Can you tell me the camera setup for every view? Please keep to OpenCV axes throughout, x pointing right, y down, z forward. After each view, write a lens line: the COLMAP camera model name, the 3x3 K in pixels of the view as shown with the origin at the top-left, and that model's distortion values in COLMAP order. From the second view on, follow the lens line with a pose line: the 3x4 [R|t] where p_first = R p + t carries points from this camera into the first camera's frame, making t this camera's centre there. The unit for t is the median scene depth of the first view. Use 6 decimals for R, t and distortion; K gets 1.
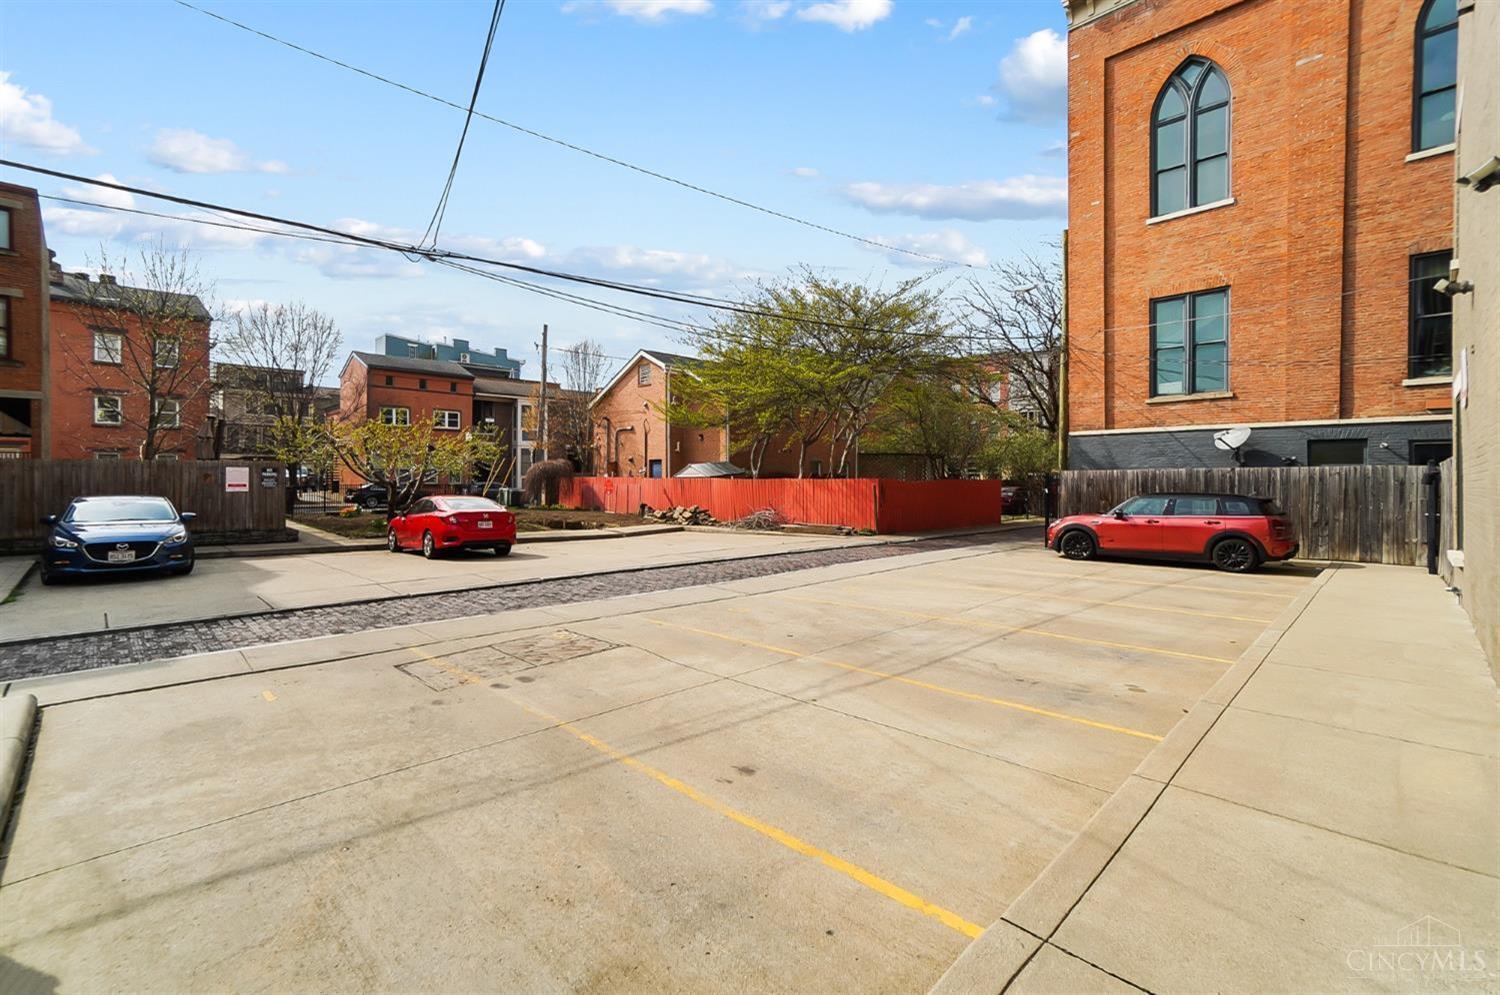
lens RADIAL K [[650.8, 0, 745.5], [0, 650.8, 483.5], [0, 0, 1]] dist [-0.012261, 0.010550]
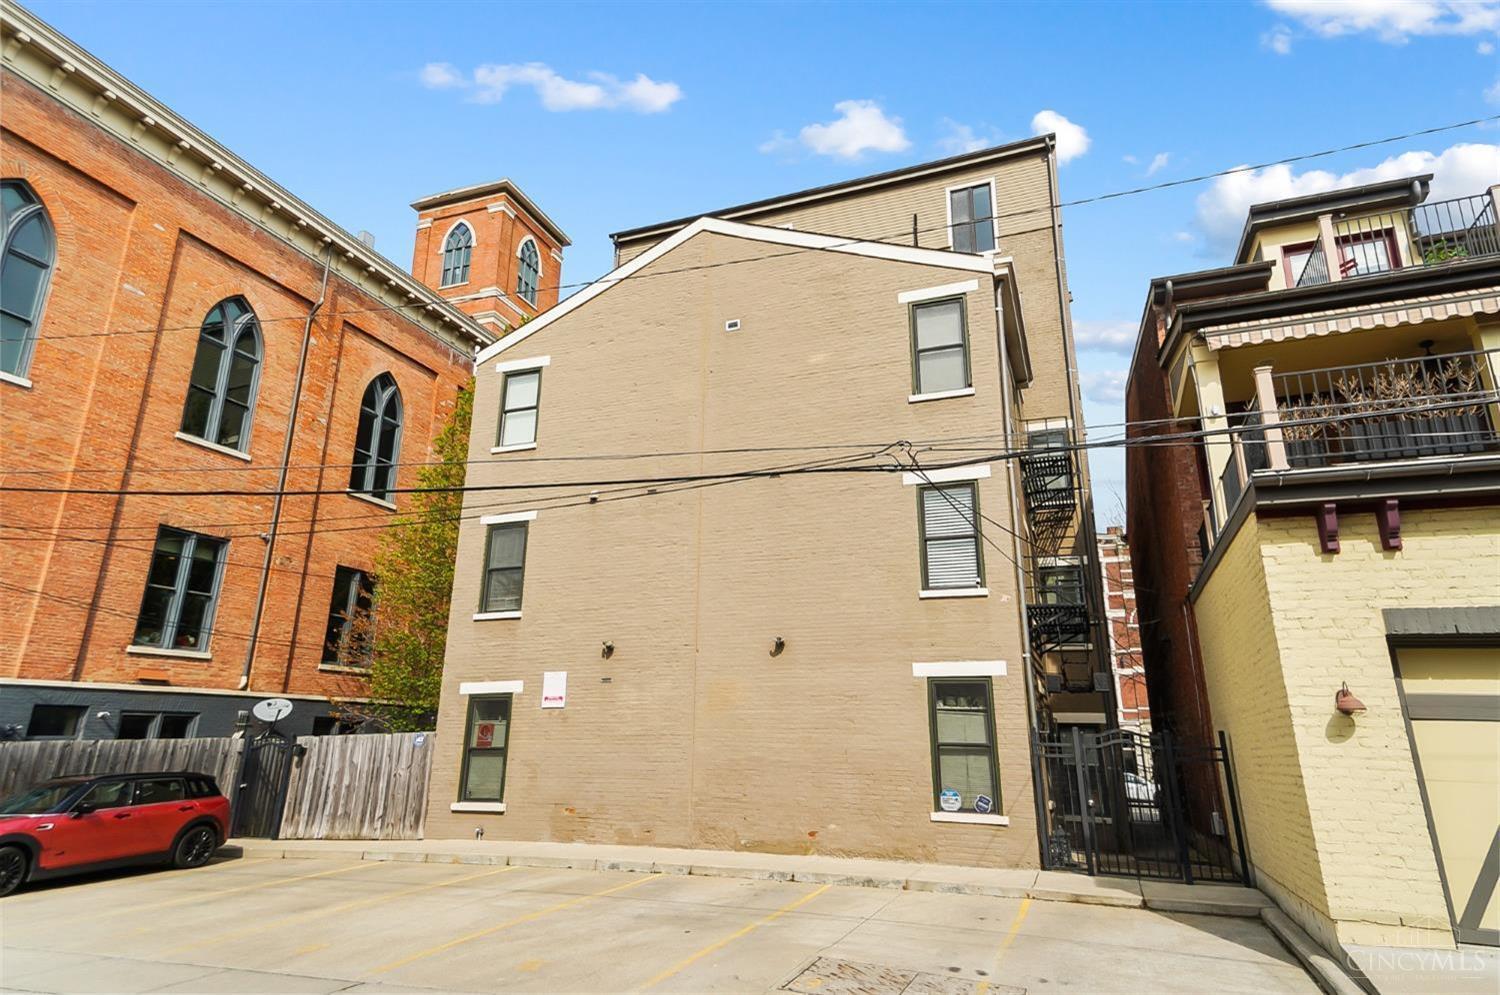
lens RADIAL K [[869.3, 0, 744.8], [0, 869.3, 481.4], [0, 0, 1]] dist [0.073512, -0.000444]
pose [[-0.402045, 0.259434, 0.878097, -0.612548], [-0.004067, 0.958503, -0.285052, -0.013526], [-0.915611, -0.118175, -0.384306, 0.700665]]
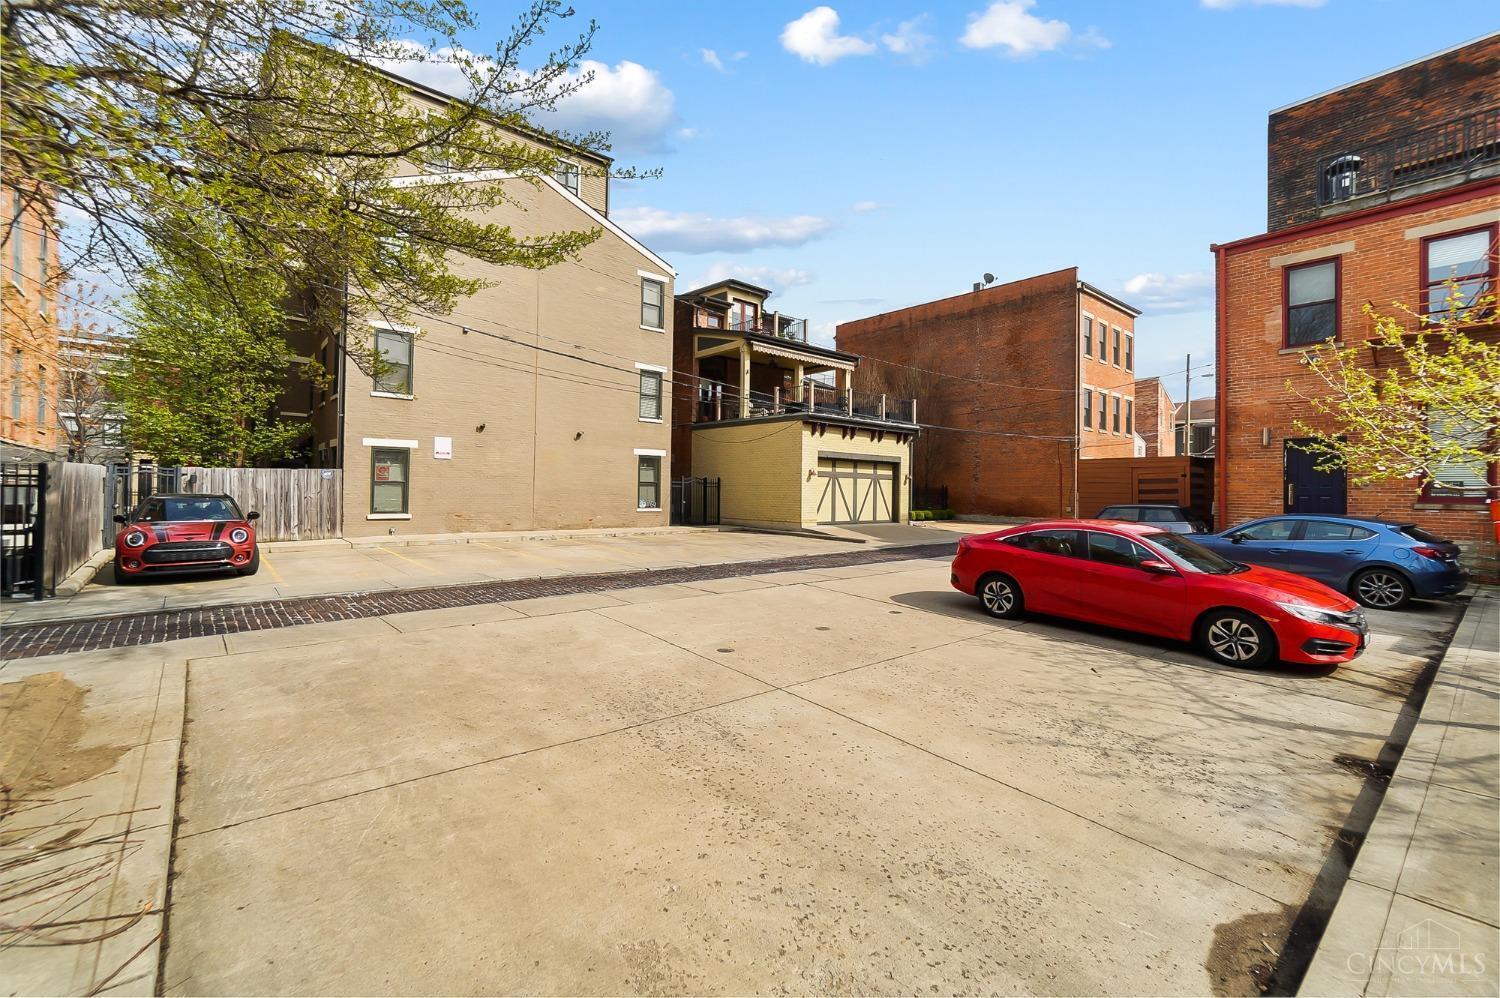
lens RADIAL K [[650.8, 0, 739.5], [0, 650.8, 482.7], [0, 0, 1]] dist [-0.012261, 0.010550]
pose [[-0.996669, -0.015086, 0.080142, -0.272509], [-0.015501, 0.999869, -0.004559, -0.009005], [-0.080063, -0.005786, -0.996773, 1.540523]]
